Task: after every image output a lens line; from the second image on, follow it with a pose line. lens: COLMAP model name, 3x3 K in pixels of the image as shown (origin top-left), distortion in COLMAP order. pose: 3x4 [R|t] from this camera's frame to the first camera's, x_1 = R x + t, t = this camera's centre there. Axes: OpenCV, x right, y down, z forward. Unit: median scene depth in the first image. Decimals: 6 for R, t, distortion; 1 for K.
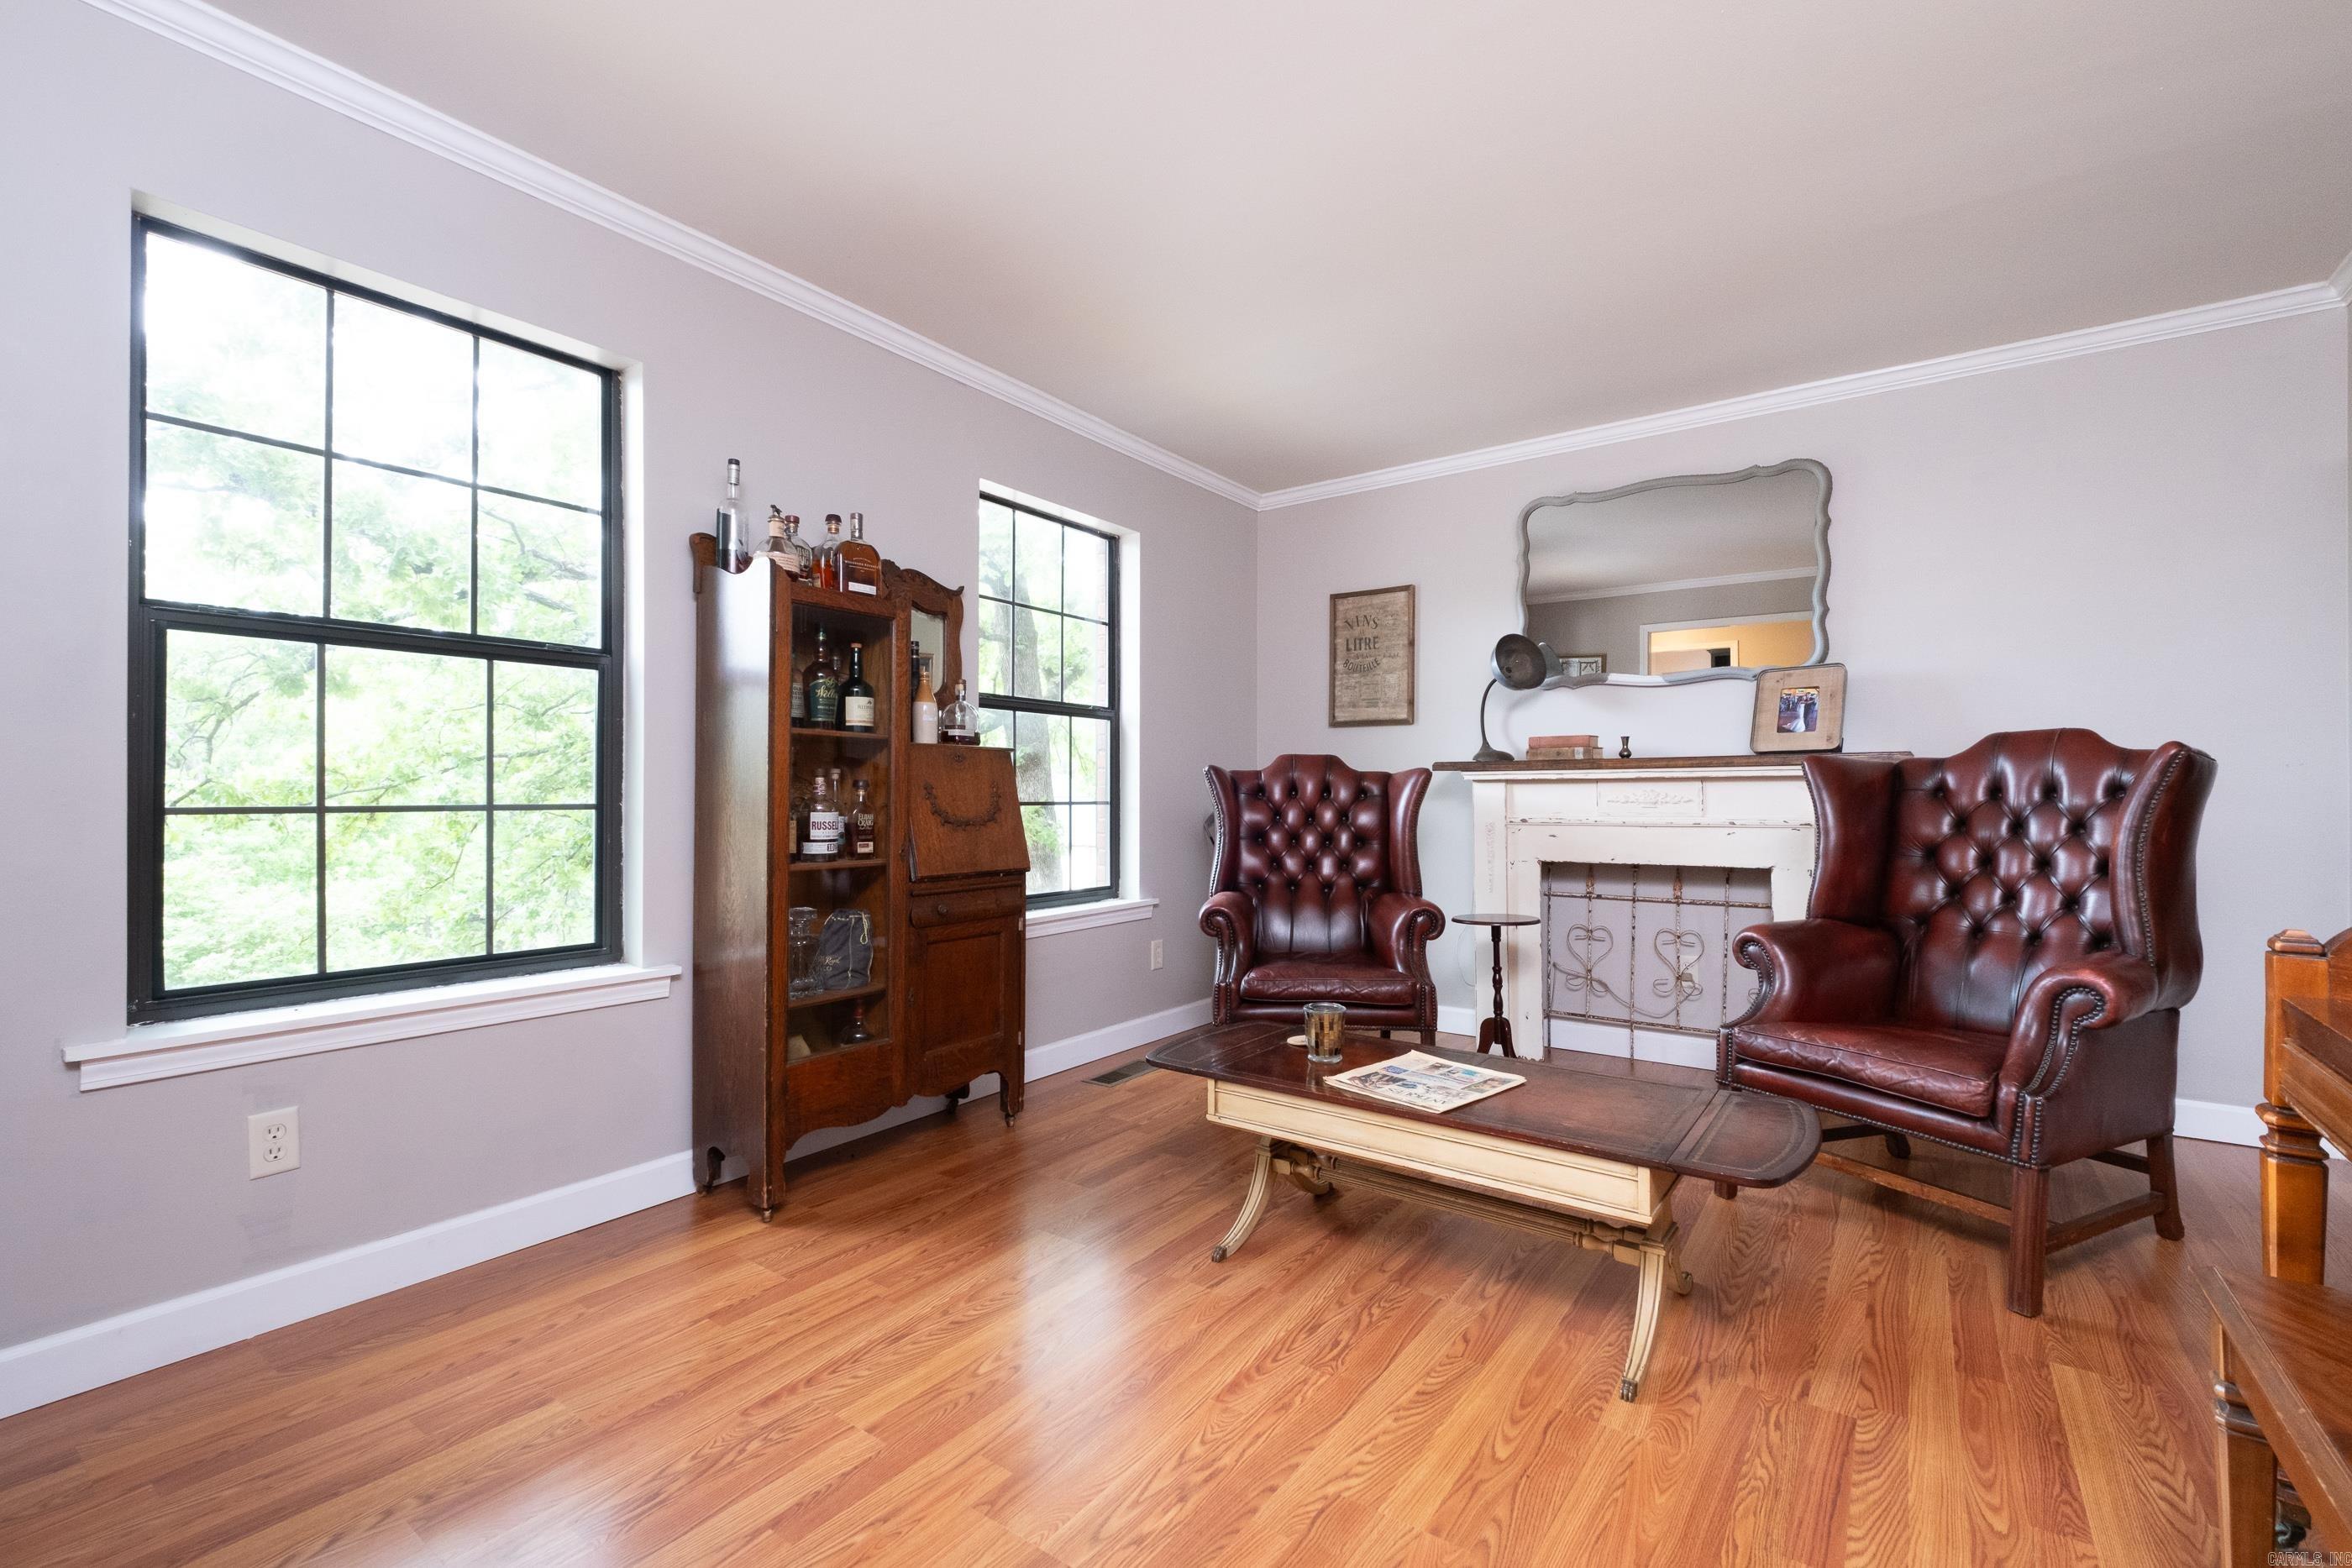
lens RADIAL K [[1030.9, 0, 1172.5], [0, 1030.9, 788.6], [0, 0, 1]] dist [0.008150, -0.004786]
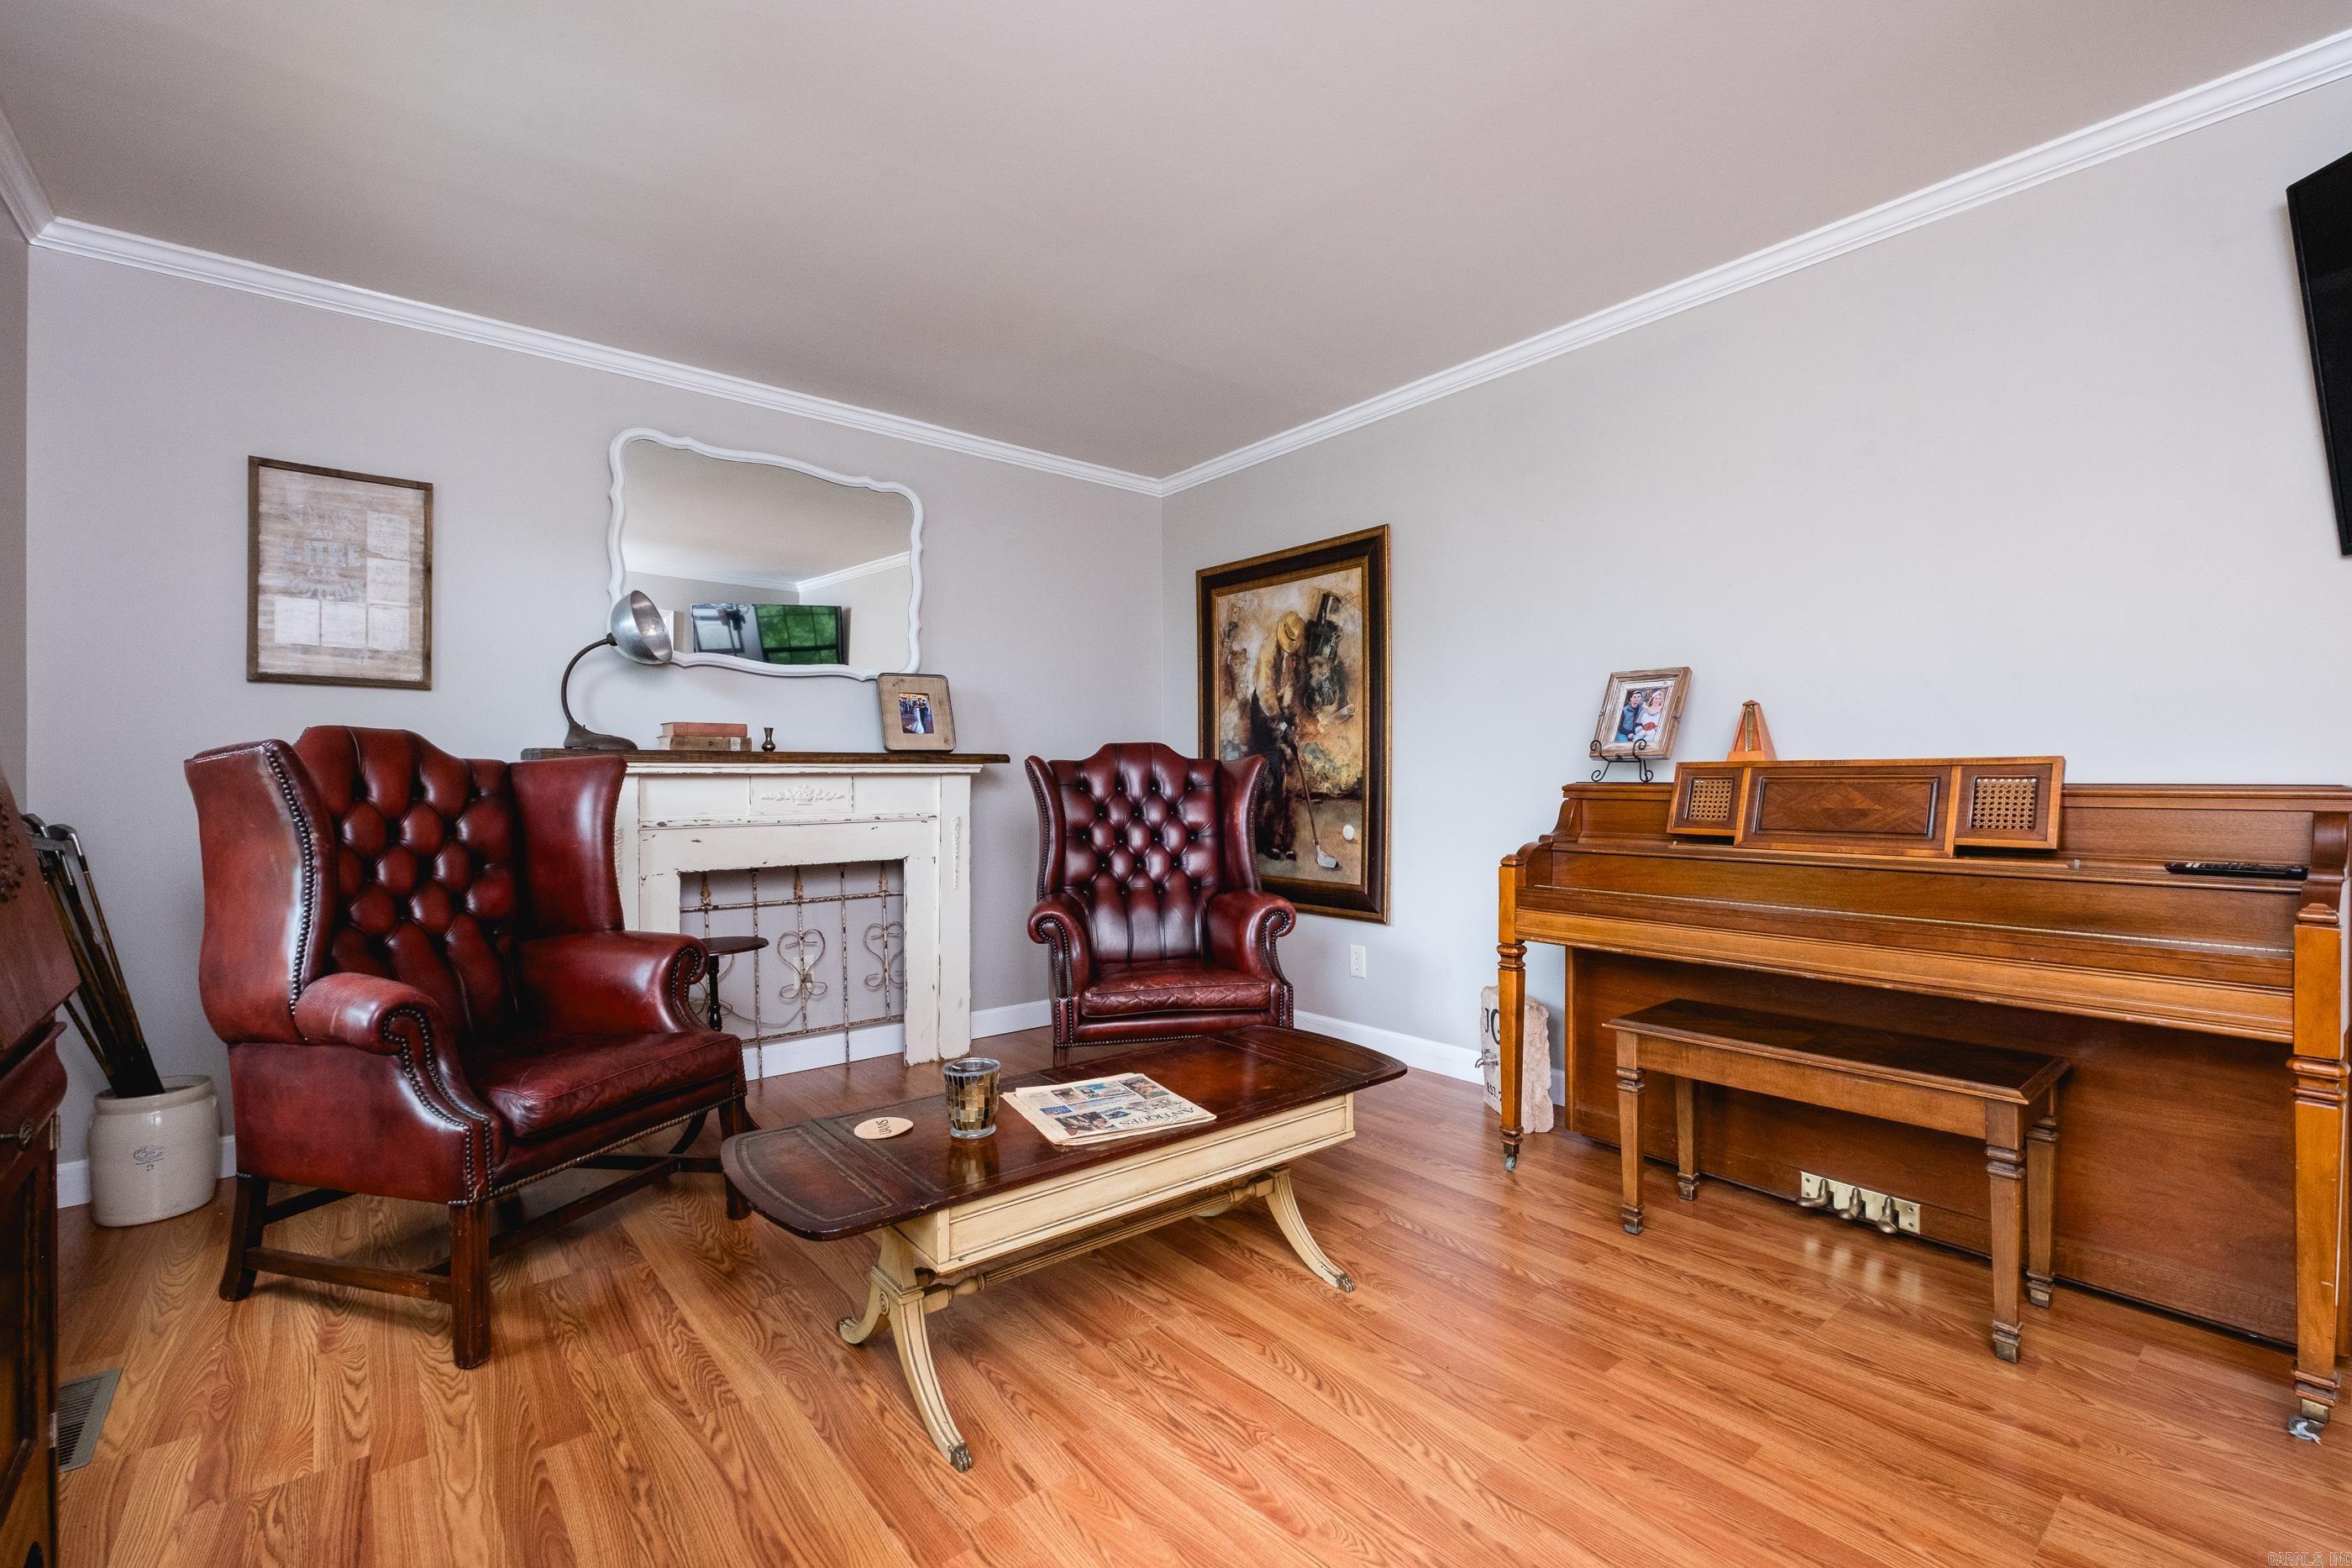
lens RADIAL K [[1030.9, 0, 1181.6], [0, 1030.9, 781.2], [0, 0, 1]] dist [0.008150, -0.004786]
pose [[0.235407, 0.003977, 0.971889, -0.554657], [0.002439, 0.999986, -0.004682, 0.003211], [-0.971894, 0.003473, 0.235394, 0.648774]]
